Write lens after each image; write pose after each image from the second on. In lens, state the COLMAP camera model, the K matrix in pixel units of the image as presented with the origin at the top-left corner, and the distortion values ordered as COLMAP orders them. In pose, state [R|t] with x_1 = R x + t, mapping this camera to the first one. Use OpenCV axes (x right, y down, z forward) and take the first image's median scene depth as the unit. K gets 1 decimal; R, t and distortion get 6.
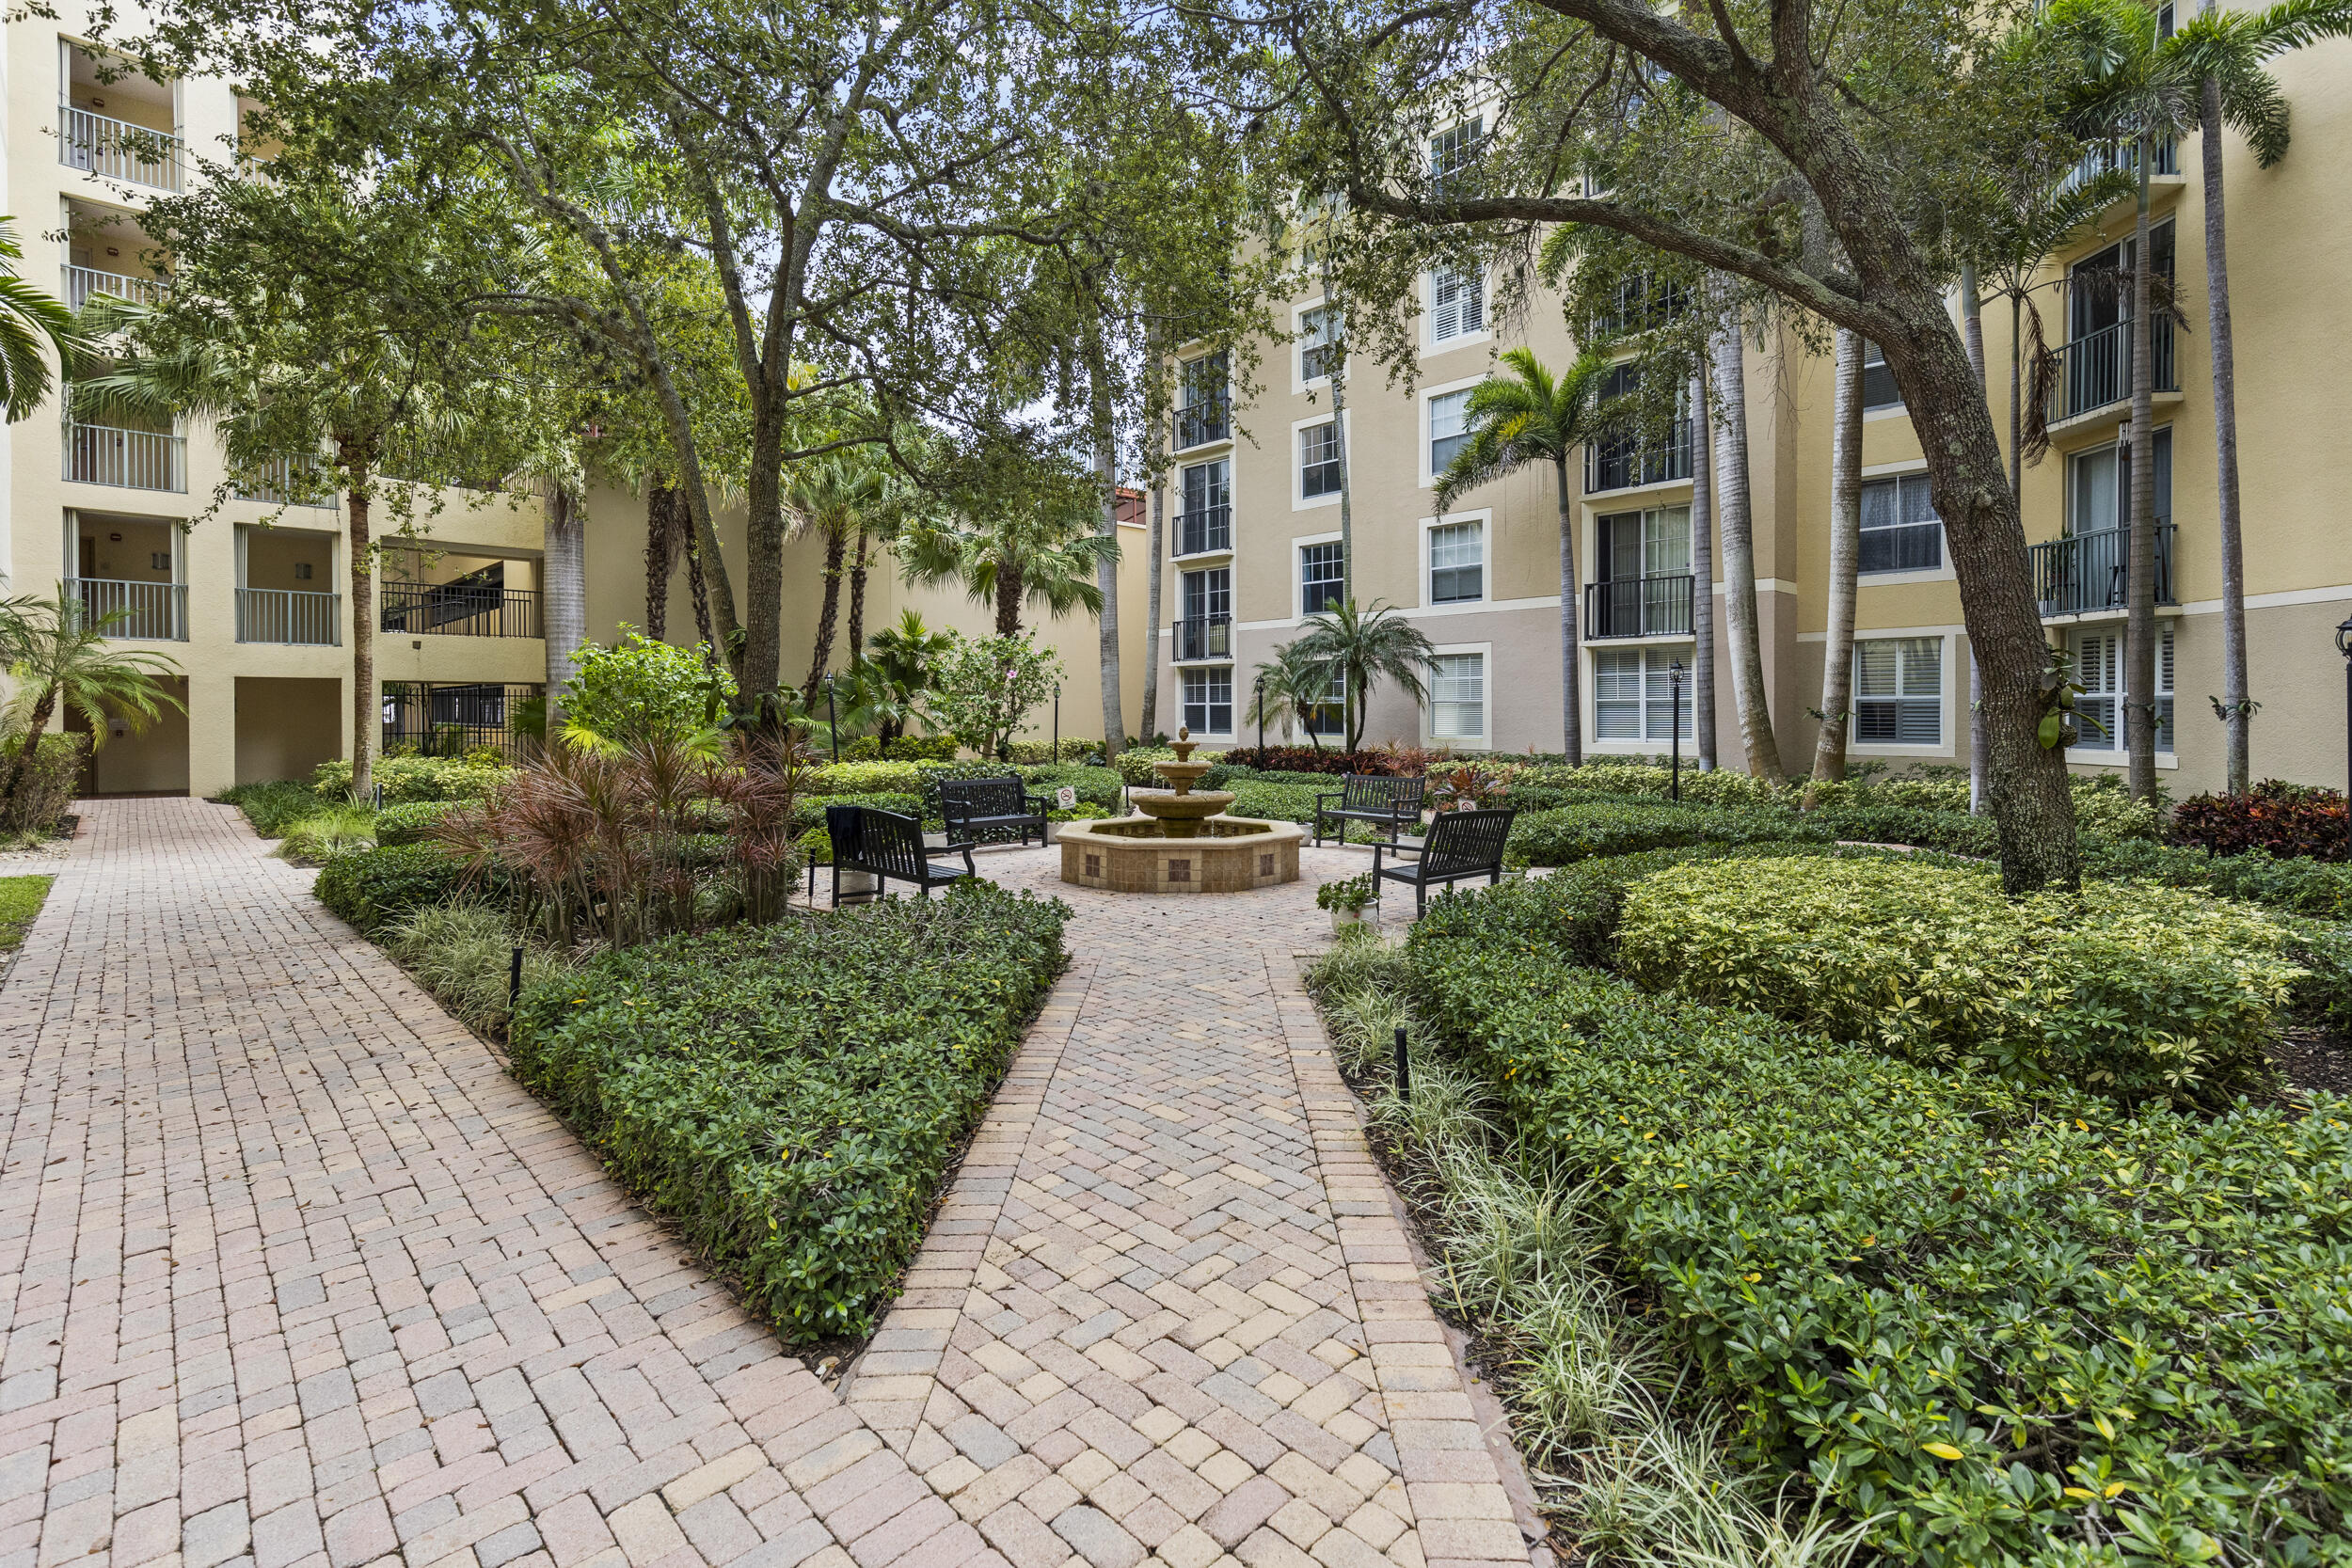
lens RADIAL K [[1048.8, 0, 1173.2], [0, 1048.8, 741.7], [0, 0, 1]] dist [-0.001803, -0.000323]
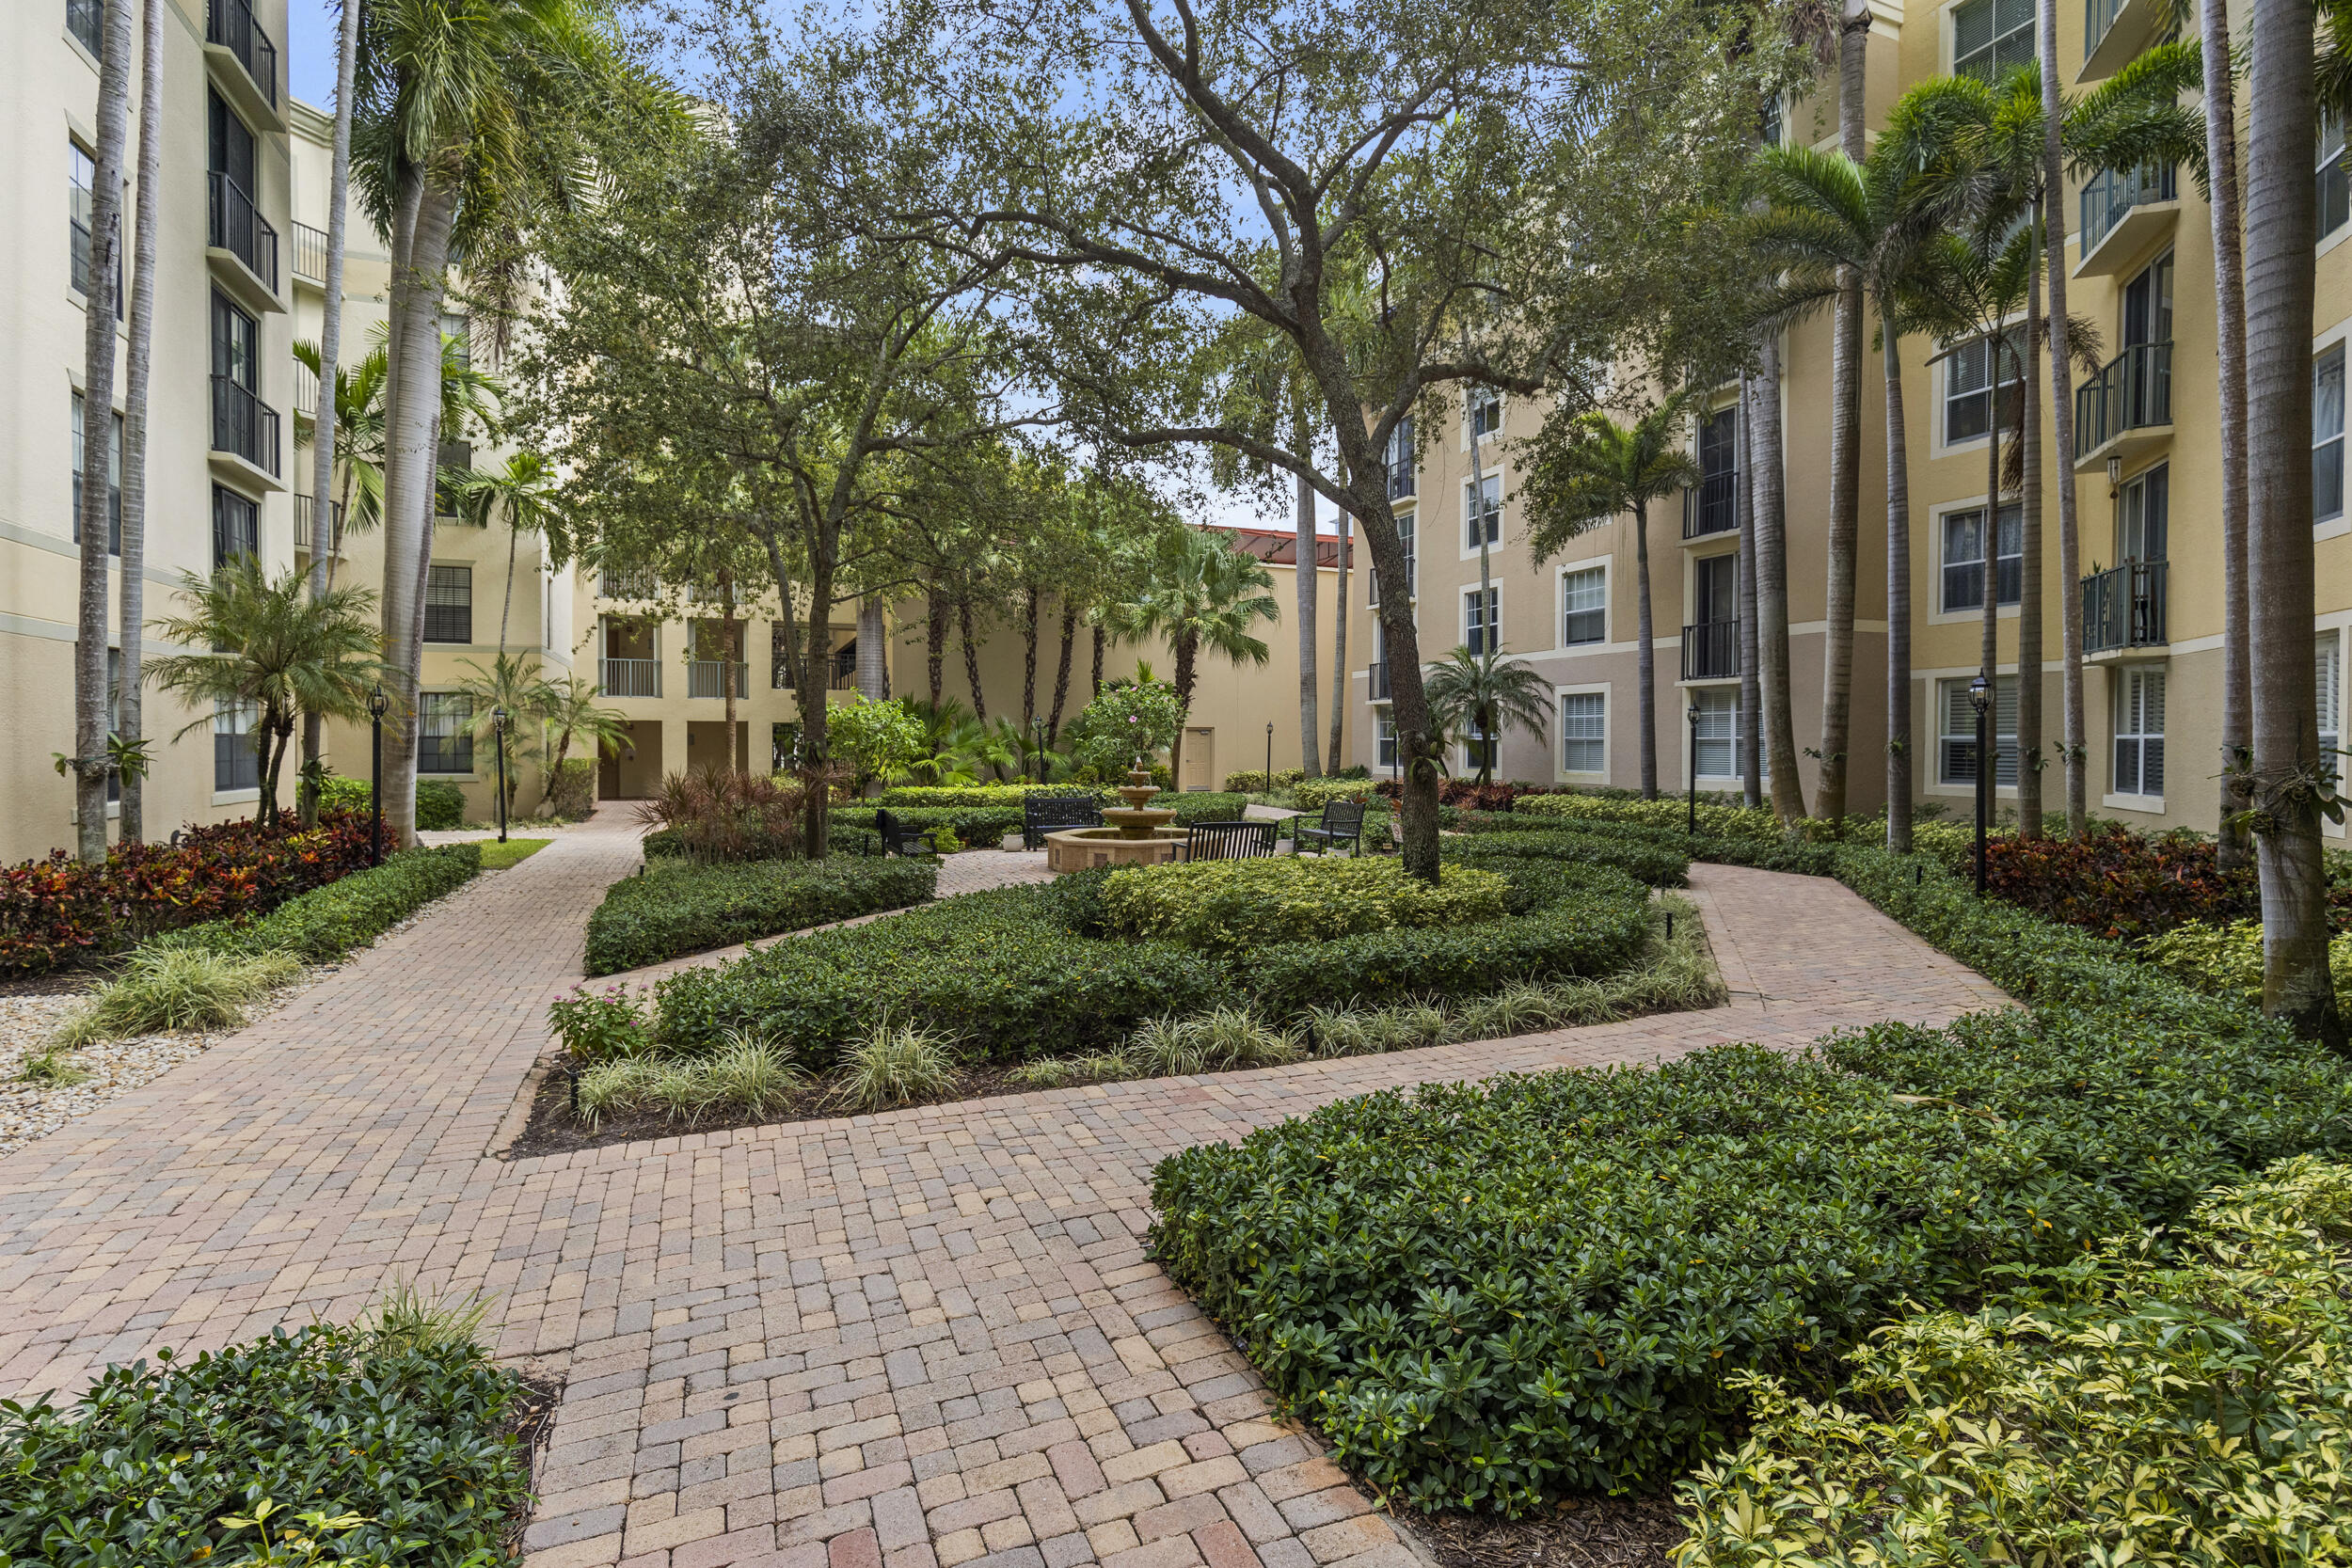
lens RADIAL K [[1063.0, 0, 1171.8], [0, 1063.0, 774.3], [0, 0, 1]] dist [0.001261, 0.000168]
pose [[0.933110, 0.013298, -0.359345, 0.289232], [-0.012220, 0.999911, 0.005272, -0.002632], [0.359383, -0.000529, 0.933190, -0.160711]]
